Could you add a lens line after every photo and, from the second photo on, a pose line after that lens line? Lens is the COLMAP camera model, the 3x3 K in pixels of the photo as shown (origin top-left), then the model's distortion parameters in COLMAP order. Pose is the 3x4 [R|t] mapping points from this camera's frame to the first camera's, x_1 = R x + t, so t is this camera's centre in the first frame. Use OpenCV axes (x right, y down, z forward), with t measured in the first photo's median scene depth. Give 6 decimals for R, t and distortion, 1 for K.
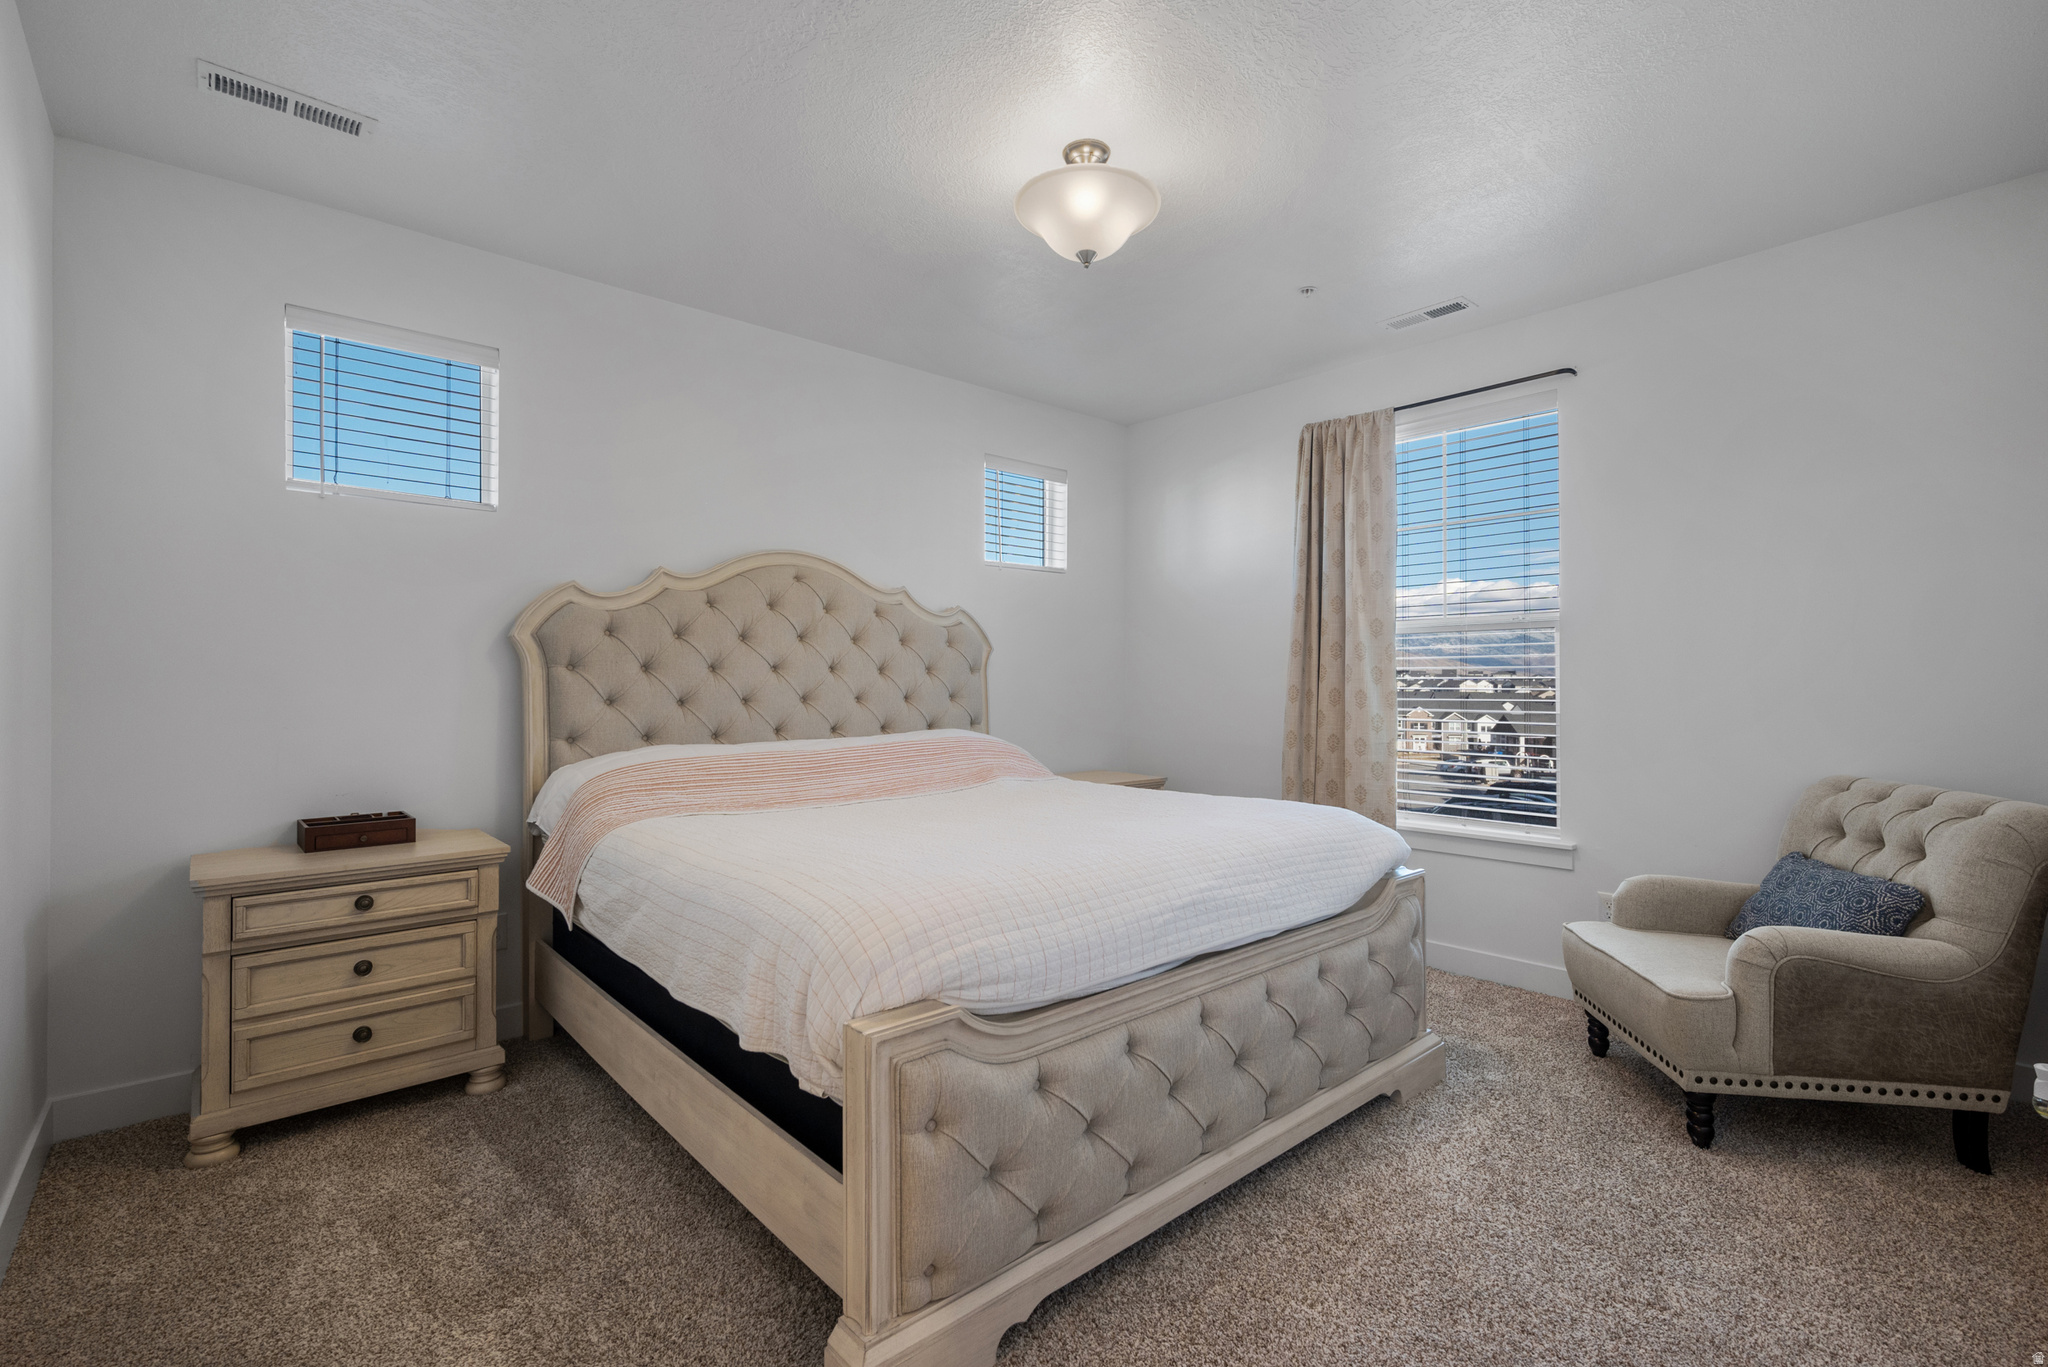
lens RADIAL K [[924.8, 0, 1024.0], [0, 924.8, 683.5], [0, 0, 1]] dist [0.000096, 0.000091]
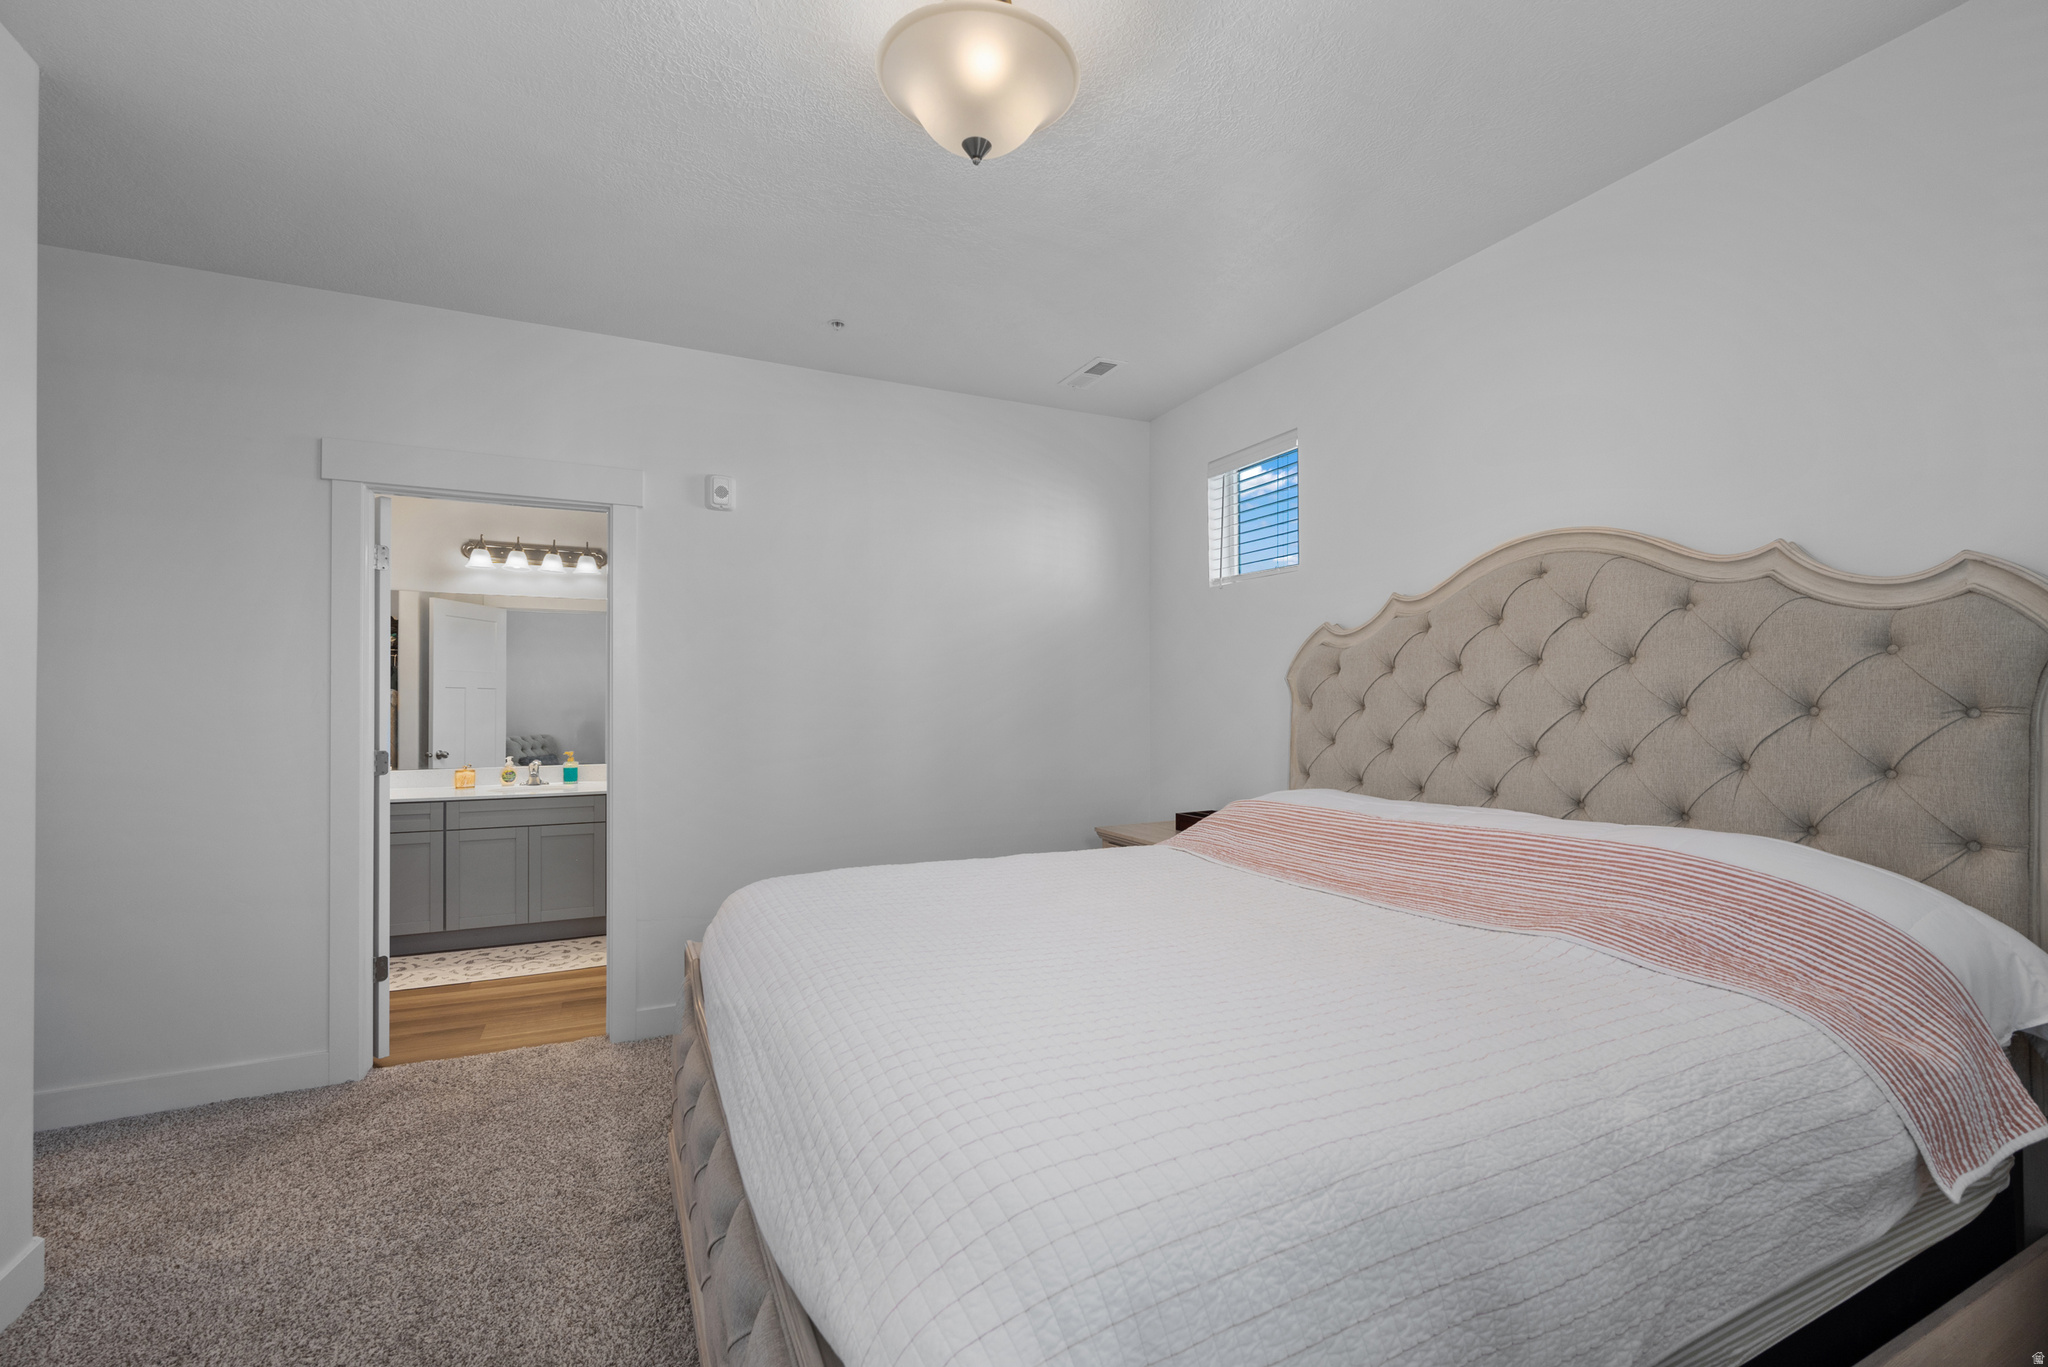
lens RADIAL K [[899.4, 0, 1025.0], [0, 899.4, 700.9], [0, 0, 1]] dist [-0.000090, -0.000015]
pose [[-0.273054, -0.002053, -0.961997, 0.502673], [-0.005224, 0.999986, -0.000652, -0.016753], [0.961985, 0.004848, -0.273061, 0.825267]]
